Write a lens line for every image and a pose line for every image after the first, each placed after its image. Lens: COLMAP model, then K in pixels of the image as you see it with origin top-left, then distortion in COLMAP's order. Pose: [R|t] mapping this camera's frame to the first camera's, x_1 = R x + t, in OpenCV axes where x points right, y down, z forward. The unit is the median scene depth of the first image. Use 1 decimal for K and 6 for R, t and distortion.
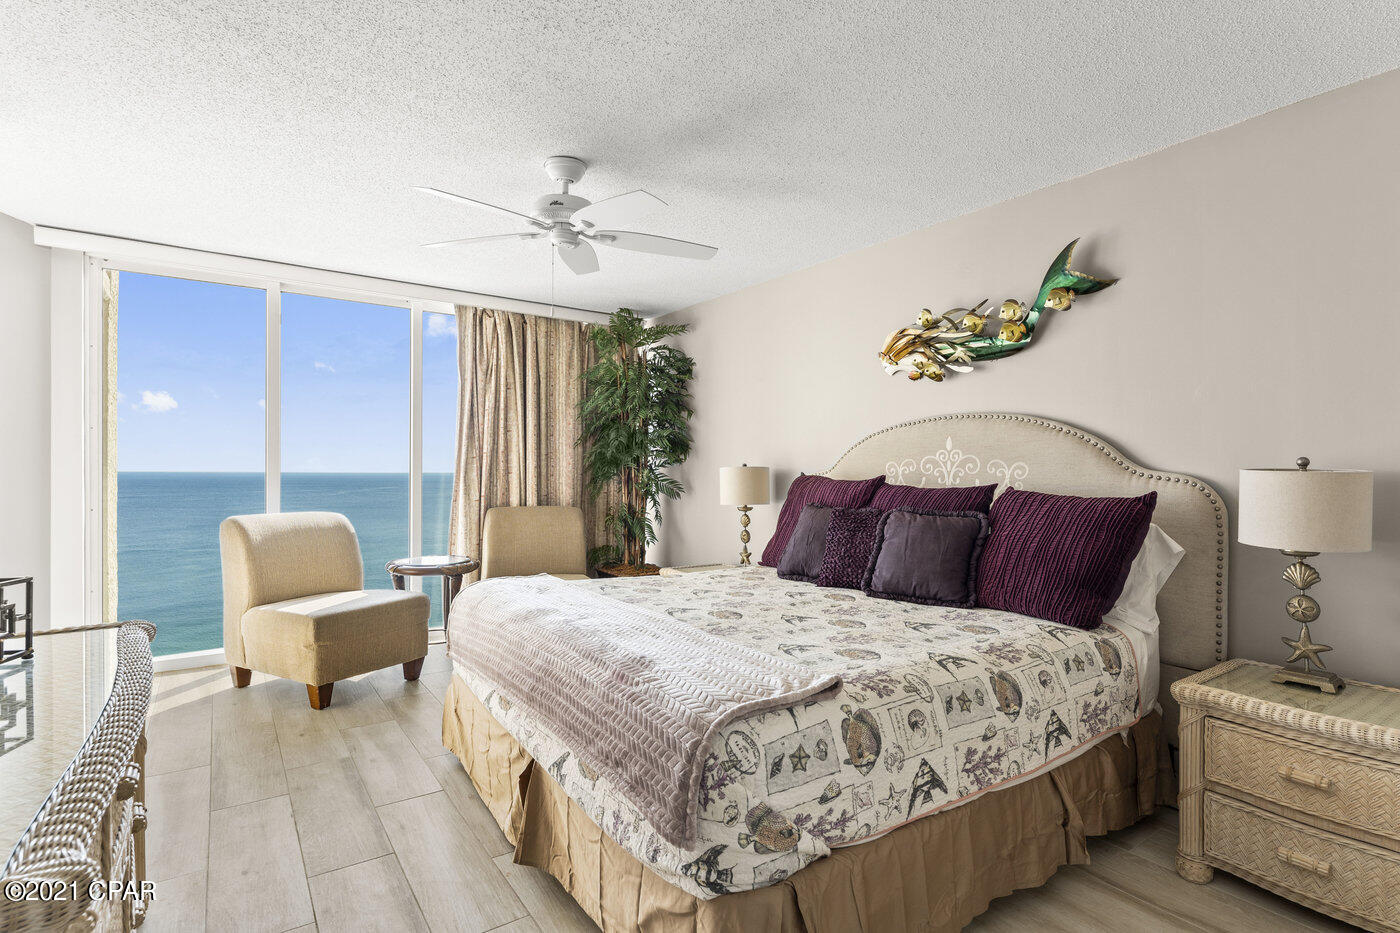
lens RADIAL K [[685.6, 0, 700.0], [0, 685.6, 466.5], [0, 0, 1]] dist [-0.000073, -0.000081]
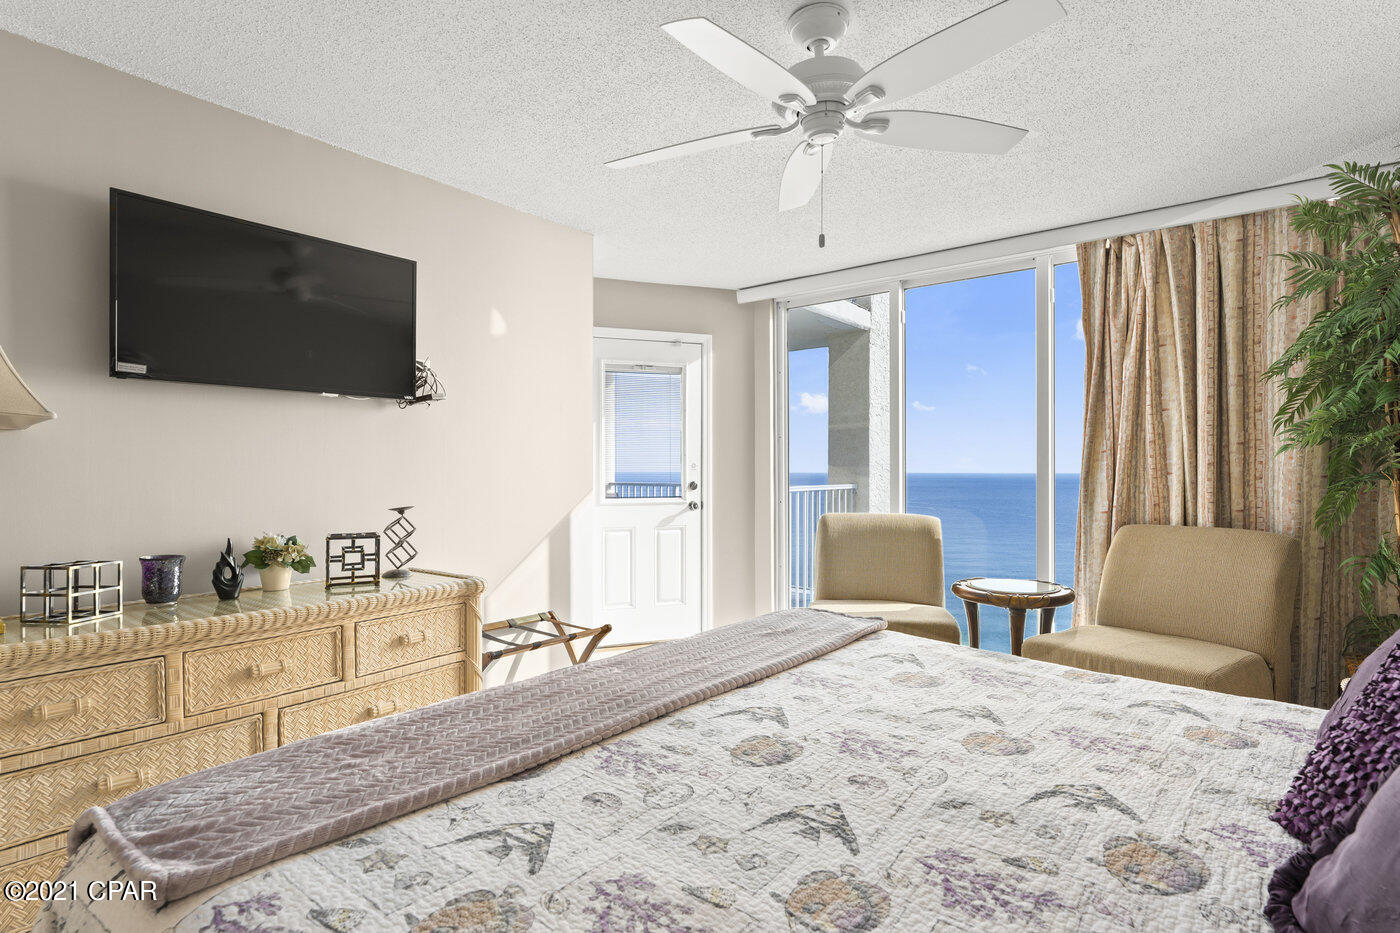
lens RADIAL K [[708.7, 0, 700.0], [0, 708.7, 466.5], [0, 0, 1]] dist [0.000468, 0.000073]
pose [[0.272199, -0.005406, -0.962226, 0.259148], [0.006466, 0.999972, -0.003789, 0.002398], [0.962219, -0.005190, 0.272226, 0.393510]]
